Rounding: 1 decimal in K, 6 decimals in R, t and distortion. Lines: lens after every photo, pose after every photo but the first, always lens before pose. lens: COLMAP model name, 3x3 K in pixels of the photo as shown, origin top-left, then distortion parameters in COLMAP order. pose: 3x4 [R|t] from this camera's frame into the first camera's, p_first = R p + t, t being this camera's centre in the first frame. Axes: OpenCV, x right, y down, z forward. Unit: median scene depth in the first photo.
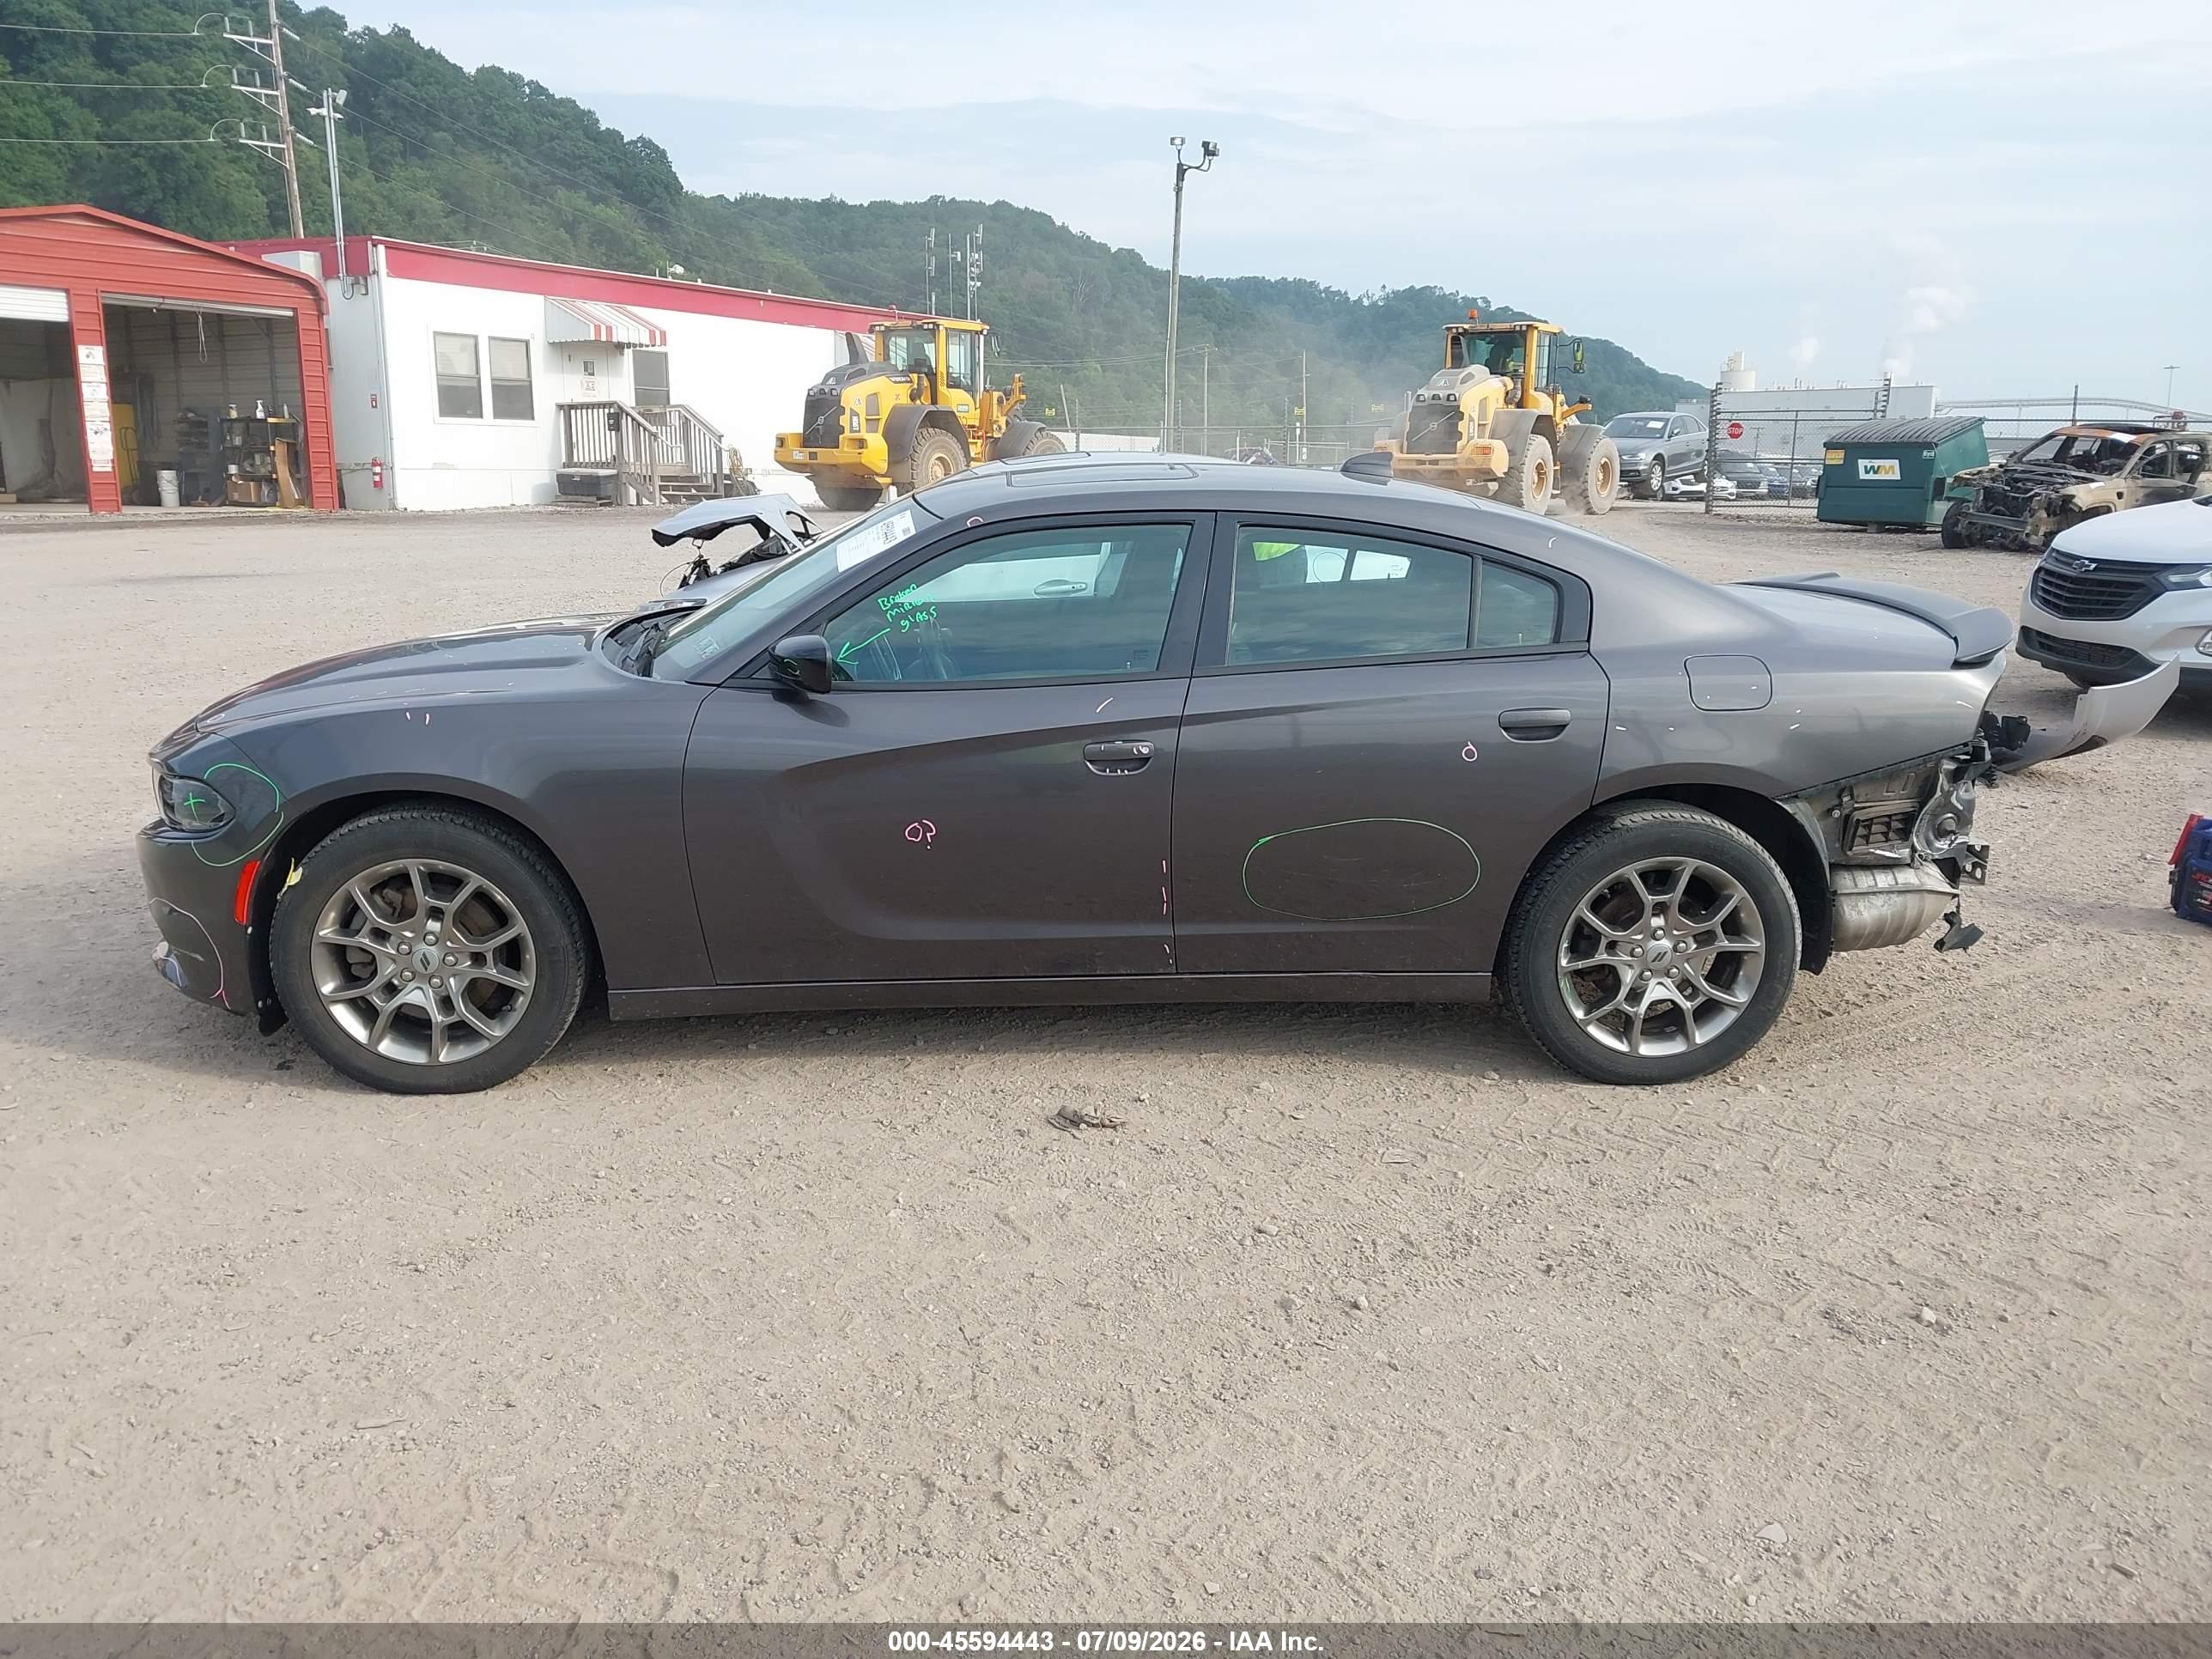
lens RADIAL K [[1749.1, 0, 1080.8], [0, 1749.1, 825.6], [0, 0, 1]] dist [0.072730, -0.100967]
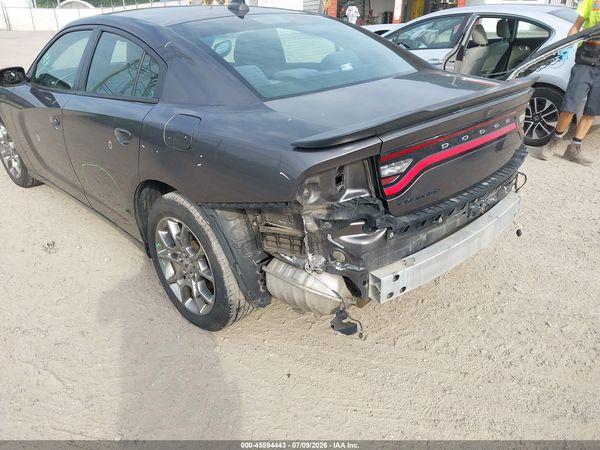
lens RADIAL K [[474.4, 0, 293.2], [0, 474.4, 223.9], [0, 0, 1]] dist [0.072730, -0.100967]
pose [[0.646246, 0.297120, -0.702913, 0.133452], [-0.148958, 0.952488, 0.265665, -0.022909], [0.748450, -0.066981, 0.659800, 0.126856]]
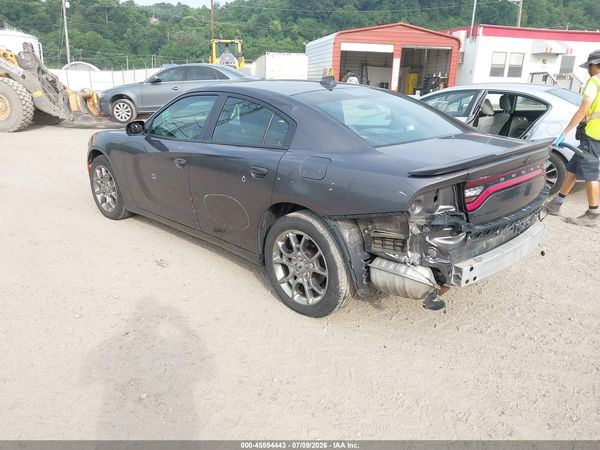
lens RADIAL K [[474.4, 0, 293.2], [0, 474.4, 223.9], [0, 0, 1]] dist [0.072730, -0.100967]
pose [[0.658511, 0.226030, -0.717825, 0.142212], [-0.177951, 0.973549, 0.143306, -0.015721], [0.731229, 0.033369, 0.681315, 0.085719]]
